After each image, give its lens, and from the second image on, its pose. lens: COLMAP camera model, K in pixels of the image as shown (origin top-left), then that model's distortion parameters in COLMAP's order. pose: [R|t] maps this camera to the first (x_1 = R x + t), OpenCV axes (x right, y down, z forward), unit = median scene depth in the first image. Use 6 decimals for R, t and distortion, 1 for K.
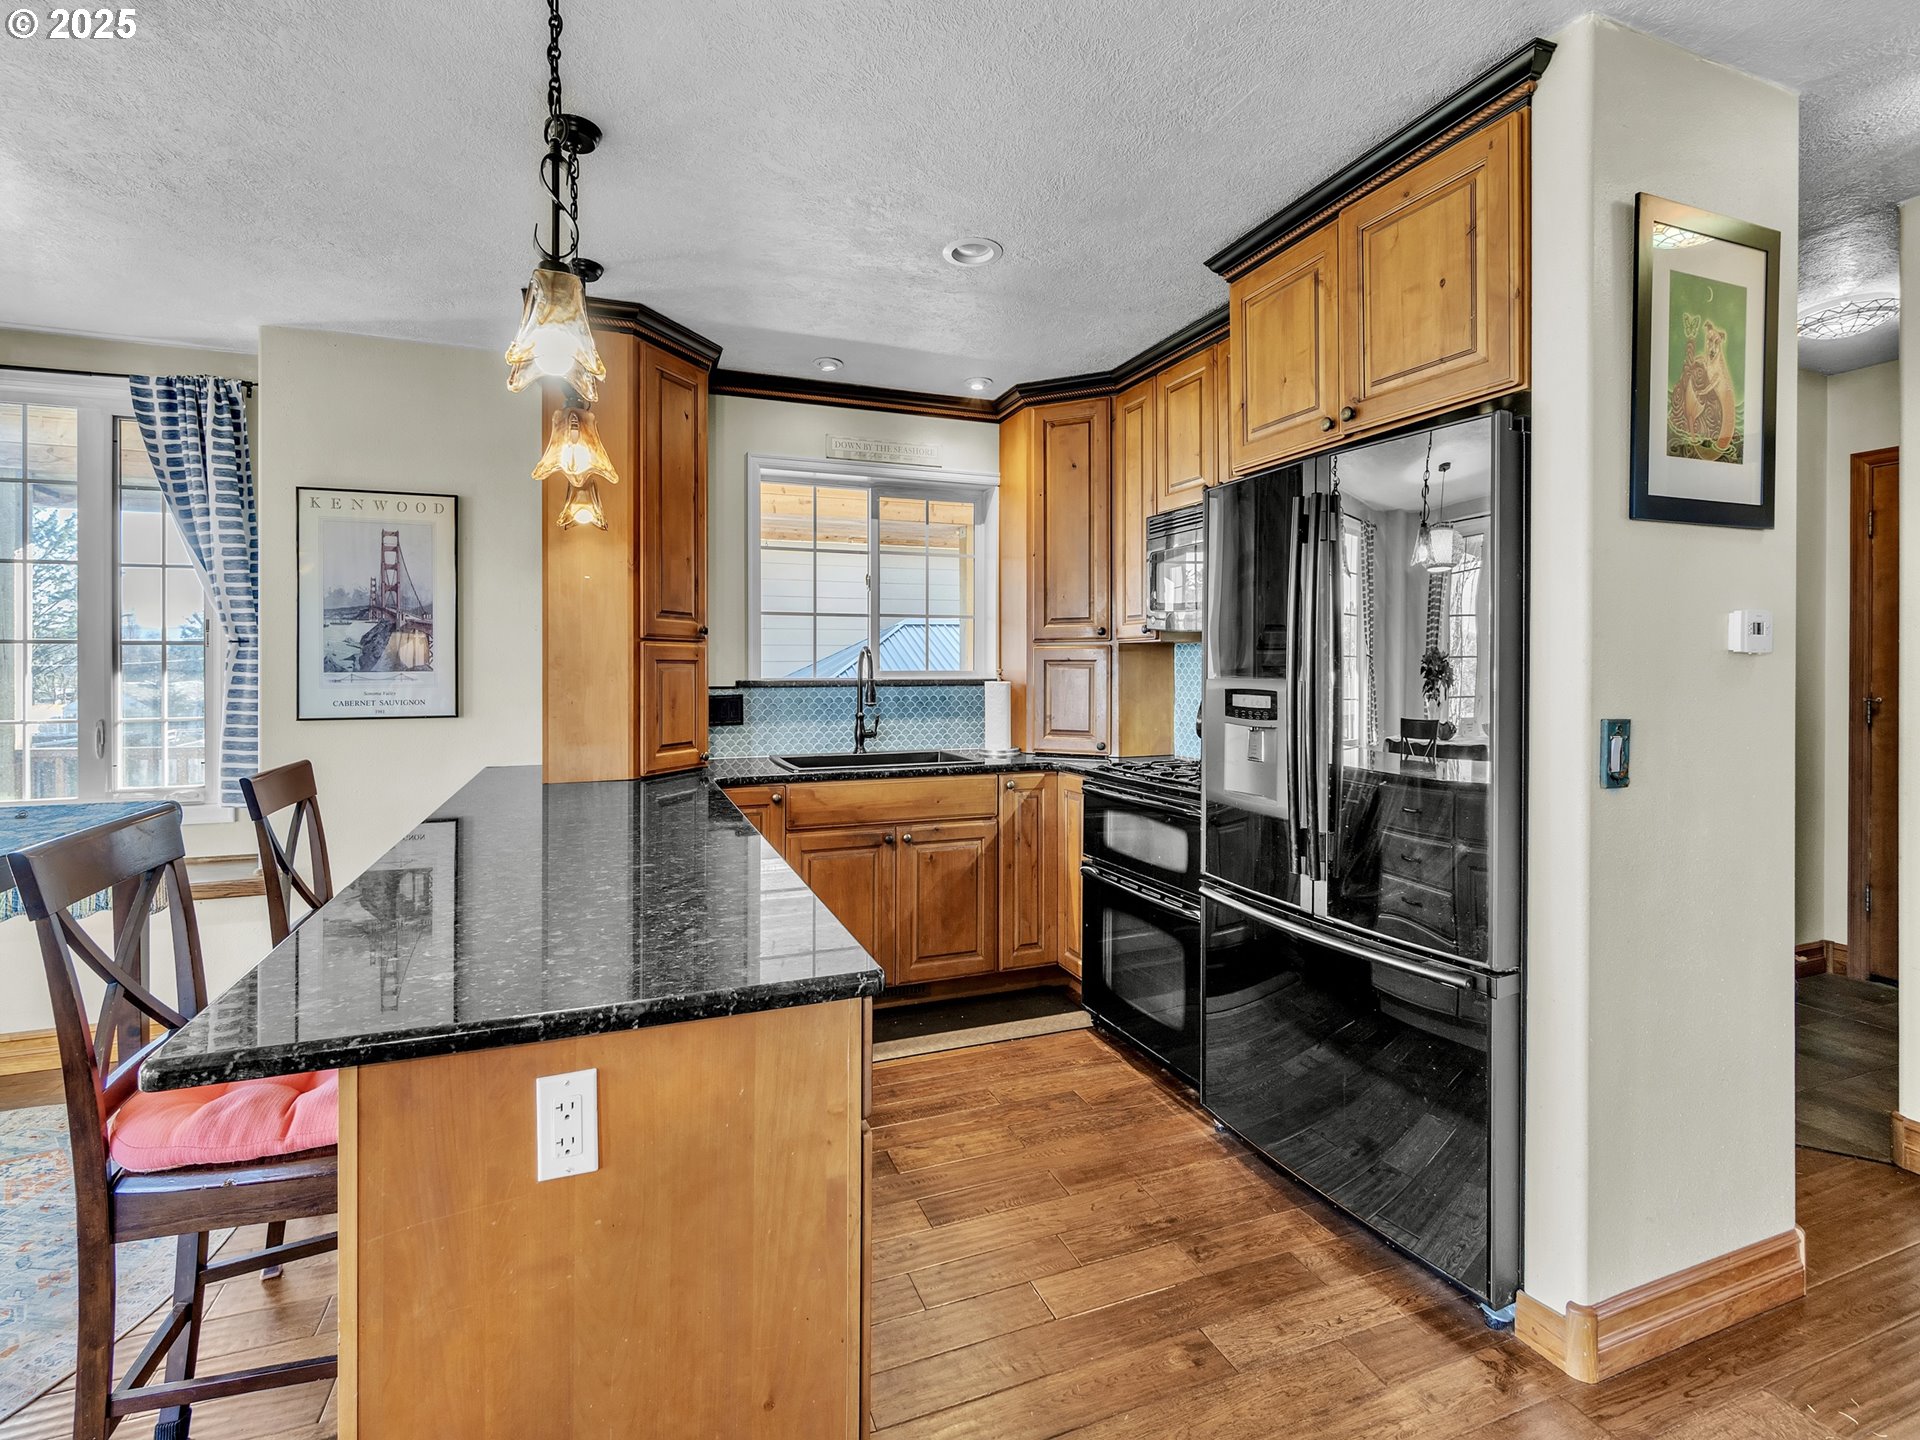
lens RADIAL K [[845.1, 0, 920.3], [0, 845.1, 656.1], [0, 0, 1]] dist [-0.005903, -0.000856]
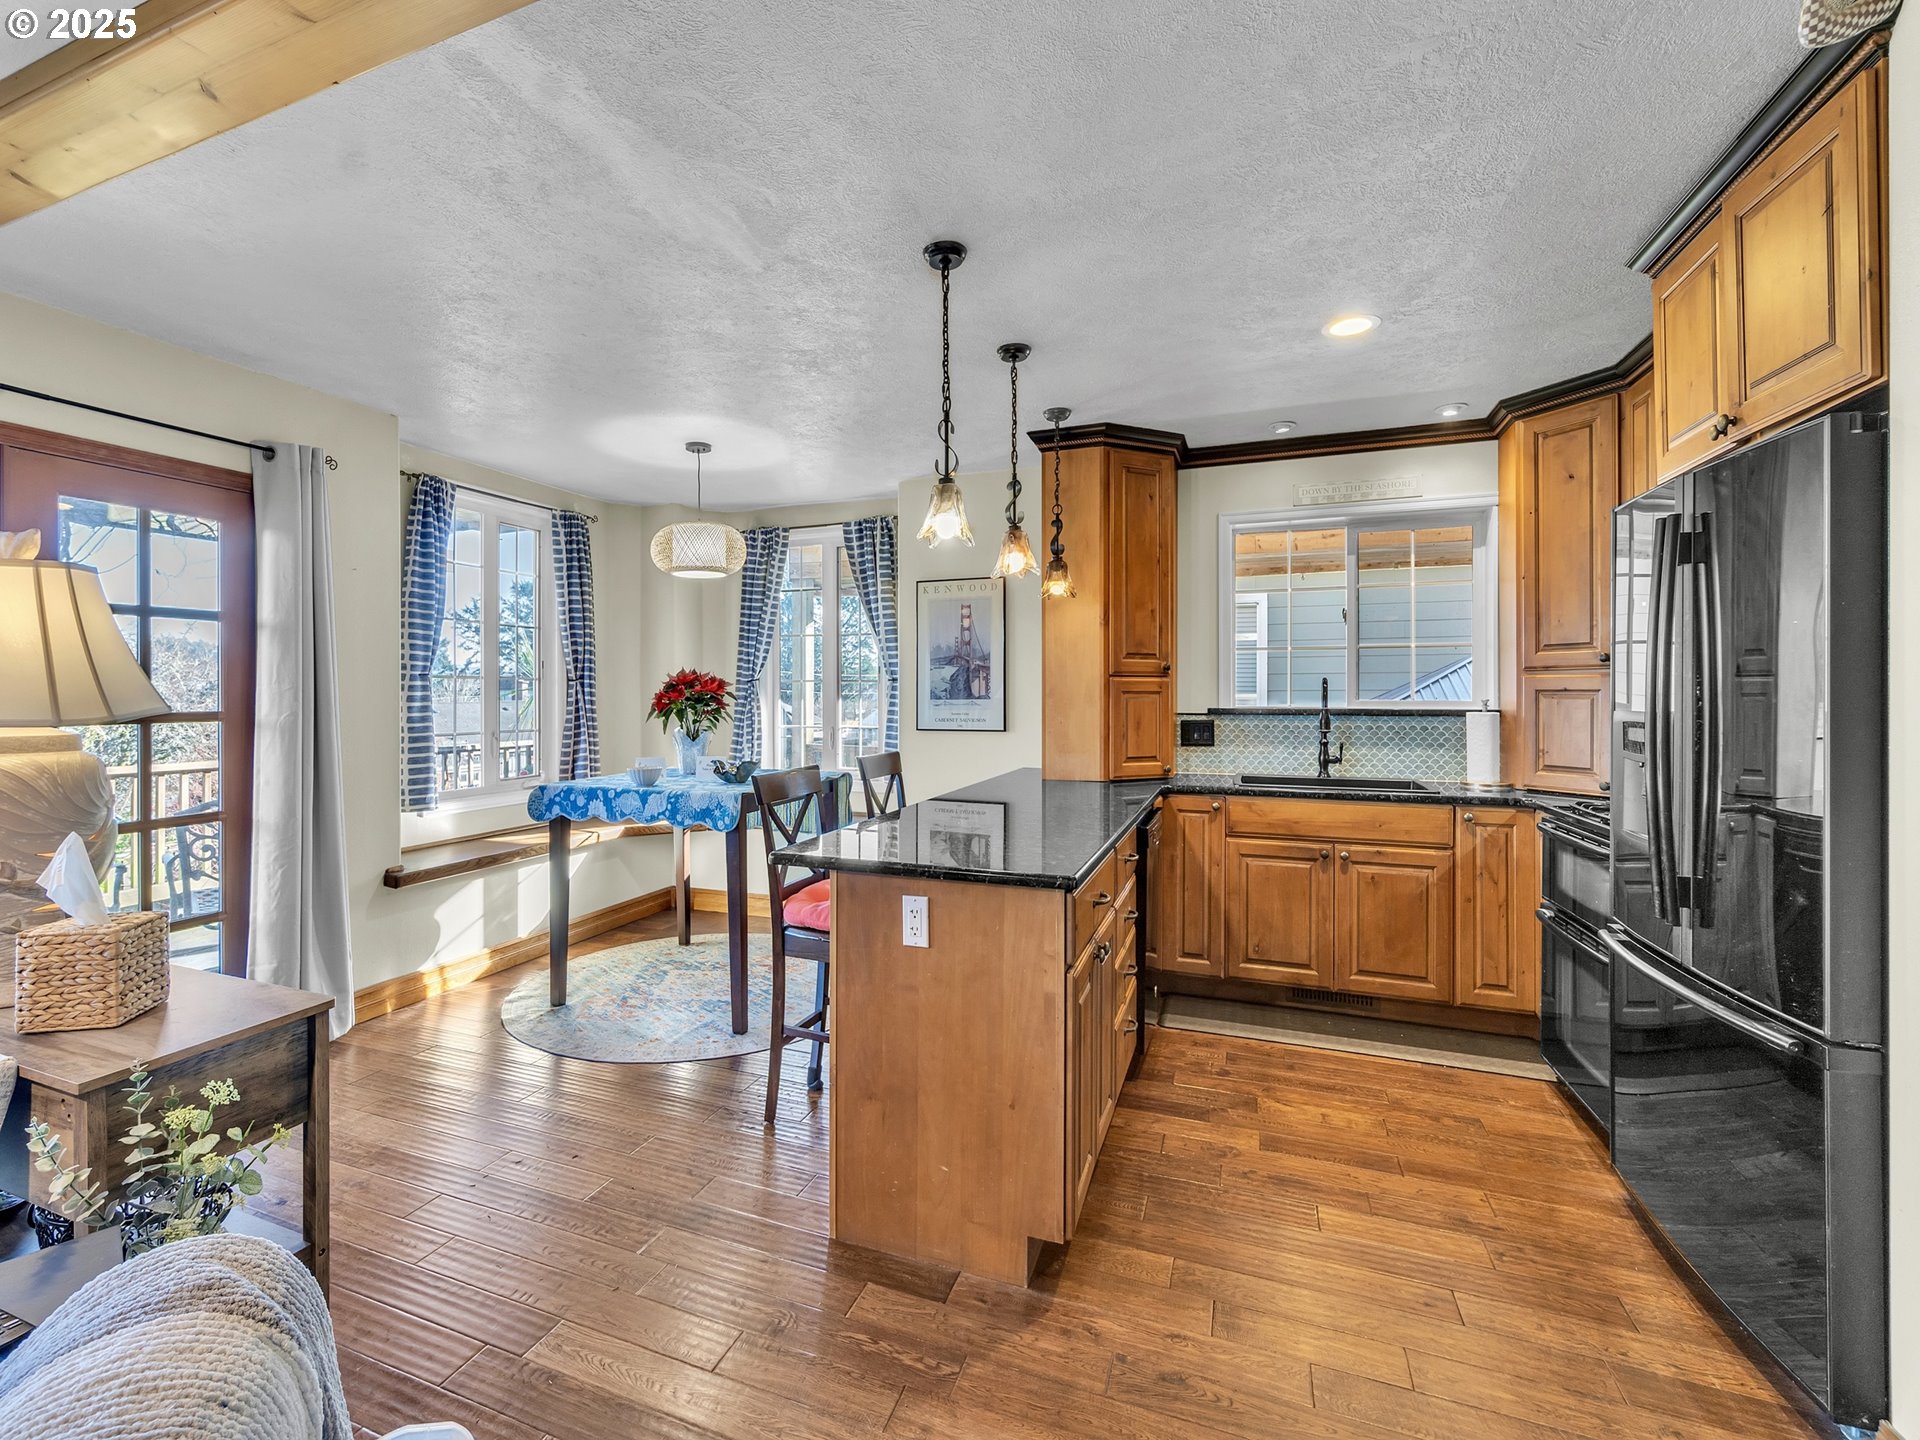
lens RADIAL K [[835.5, 0, 928.1], [0, 835.5, 676.7], [0, 0, 1]] dist [0.000346, -0.000287]
pose [[0.756420, -0.012953, -0.653958, 0.278978], [0.007171, 0.999908, -0.011510, -0.004988], [0.654047, 0.004016, 0.756443, -0.154629]]
